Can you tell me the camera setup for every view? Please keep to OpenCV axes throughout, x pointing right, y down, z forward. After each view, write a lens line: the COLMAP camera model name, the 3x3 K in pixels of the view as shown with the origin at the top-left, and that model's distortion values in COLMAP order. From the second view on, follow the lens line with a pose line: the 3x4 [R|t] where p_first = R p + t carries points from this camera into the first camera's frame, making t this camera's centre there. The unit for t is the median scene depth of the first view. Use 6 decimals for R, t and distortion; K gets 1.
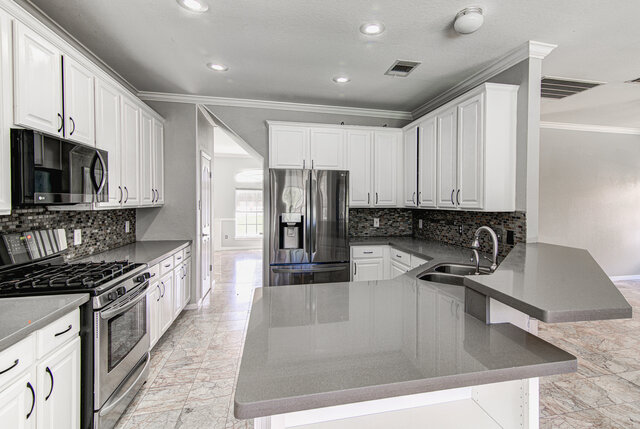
lens RADIAL K [[274.5, 0, 321.8], [0, 274.5, 204.8], [0, 0, 1]] dist [0.010347, -0.000031]
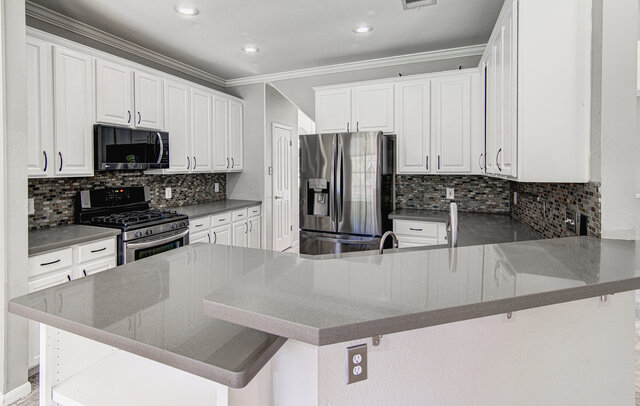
lens RADIAL K [[294.3, 0, 319.9], [0, 294.3, 170.3], [0, 0, 1]] dist [-0.000213, 0.000004]
pose [[0.831794, 0.001654, -0.555082, 0.485755], [-0.001273, 0.999999, 0.001072, -0.002036], [0.555083, -0.000185, 0.831795, 0.135526]]
